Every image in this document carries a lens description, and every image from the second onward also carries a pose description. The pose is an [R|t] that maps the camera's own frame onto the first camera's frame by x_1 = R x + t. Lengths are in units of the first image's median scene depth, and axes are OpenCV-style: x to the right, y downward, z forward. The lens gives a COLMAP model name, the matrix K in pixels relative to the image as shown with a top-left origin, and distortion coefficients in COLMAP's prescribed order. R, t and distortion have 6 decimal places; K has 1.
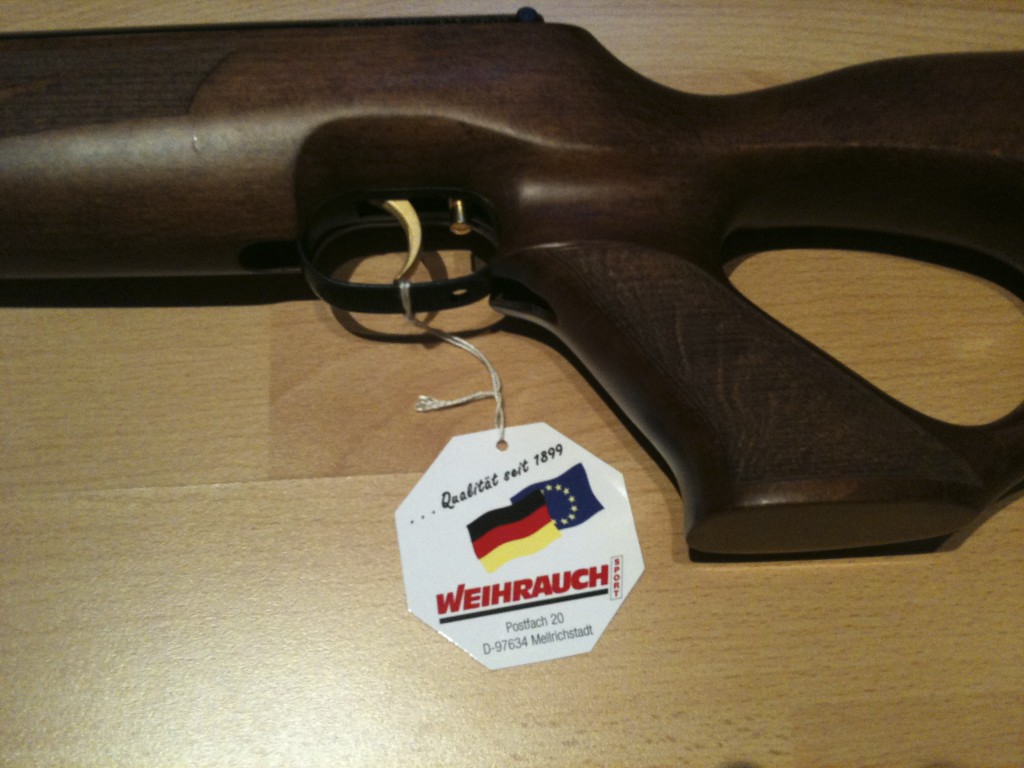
lens RADIAL K [[842.9, 0, 515.0], [0, 842.9, 381.3], [0, 0, 1]] dist [0.045715, -0.004672]
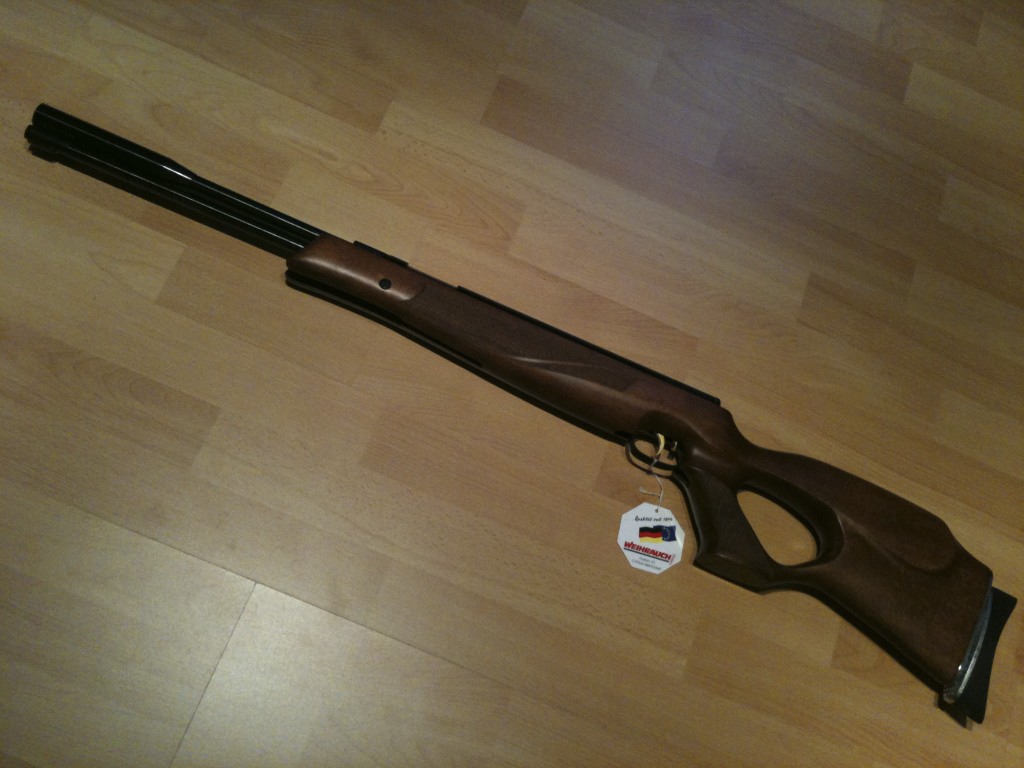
lens RADIAL K [[842.9, 0, 508.3], [0, 842.9, 384.9], [0, 0, 1]] dist [0.045715, -0.004672]
pose [[0.899396, 0.437003, -0.010723, -0.761871], [-0.437131, 0.899016, -0.026214, -0.032147], [-0.001815, 0.028264, 0.999599, -2.504757]]
